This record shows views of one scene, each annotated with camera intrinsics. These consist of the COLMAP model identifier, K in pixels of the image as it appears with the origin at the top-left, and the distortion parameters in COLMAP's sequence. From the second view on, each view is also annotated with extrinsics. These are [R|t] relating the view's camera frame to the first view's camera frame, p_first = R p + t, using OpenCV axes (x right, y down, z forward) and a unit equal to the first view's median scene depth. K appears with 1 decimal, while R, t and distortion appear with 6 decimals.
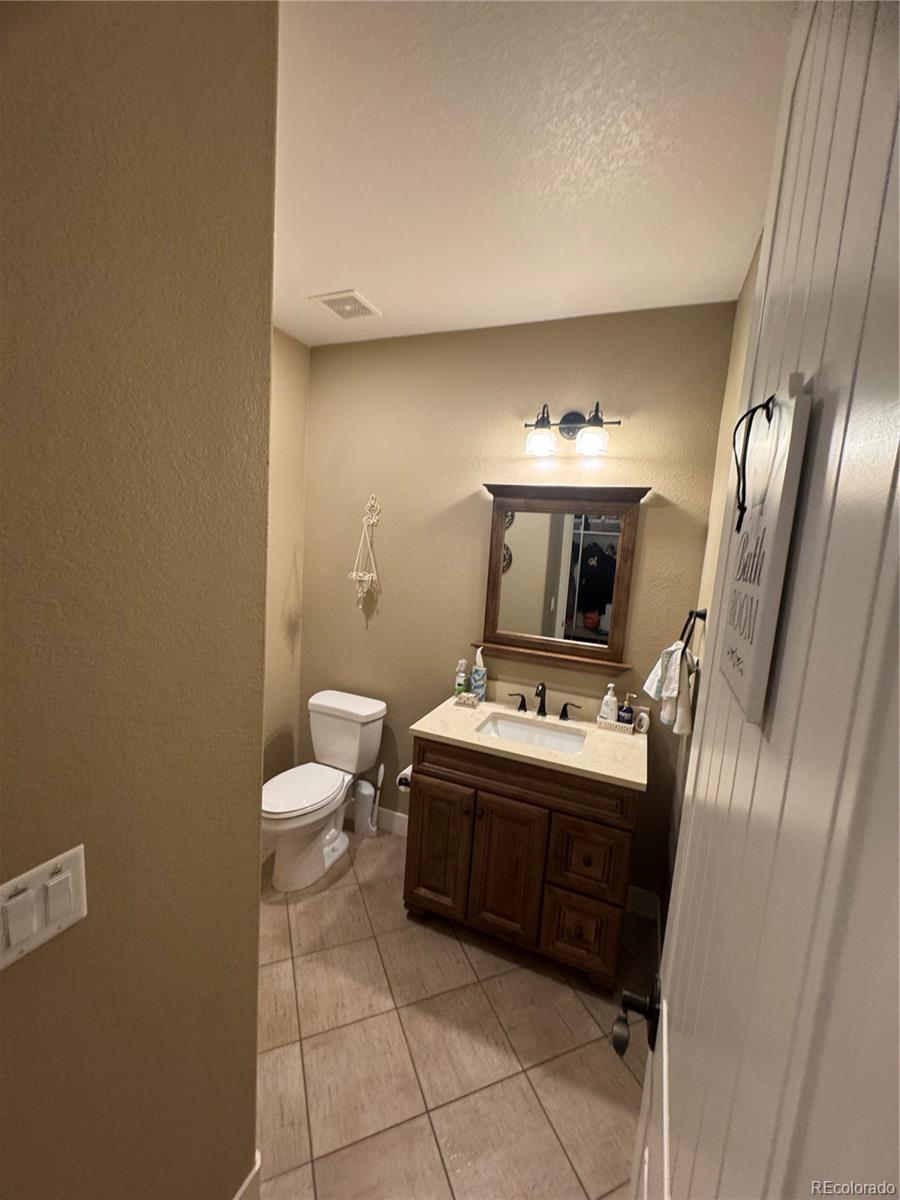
lens RADIAL K [[475.3, 0, 450.0], [0, 475.3, 600.0], [0, 0, 1]] dist [-0.004964, 0.000328]
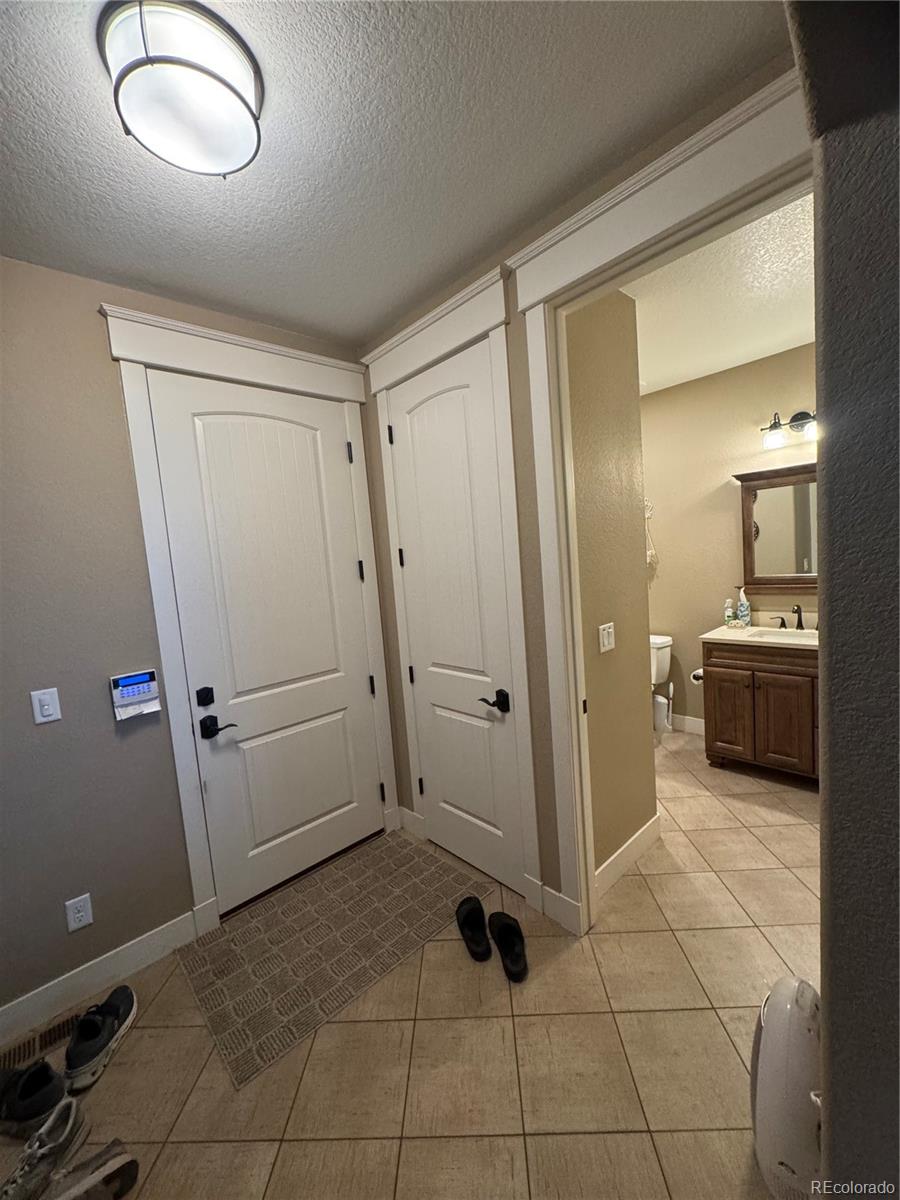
lens RADIAL K [[478.2, 0, 450.0], [0, 478.2, 600.0], [0, 0, 1]] dist [0.000001, 0.000180]
pose [[0.897922, -0.101774, -0.428226, -0.121930], [0.089215, 0.994789, -0.049358, 0.136334], [0.431018, 0.006115, 0.902323, -0.722158]]
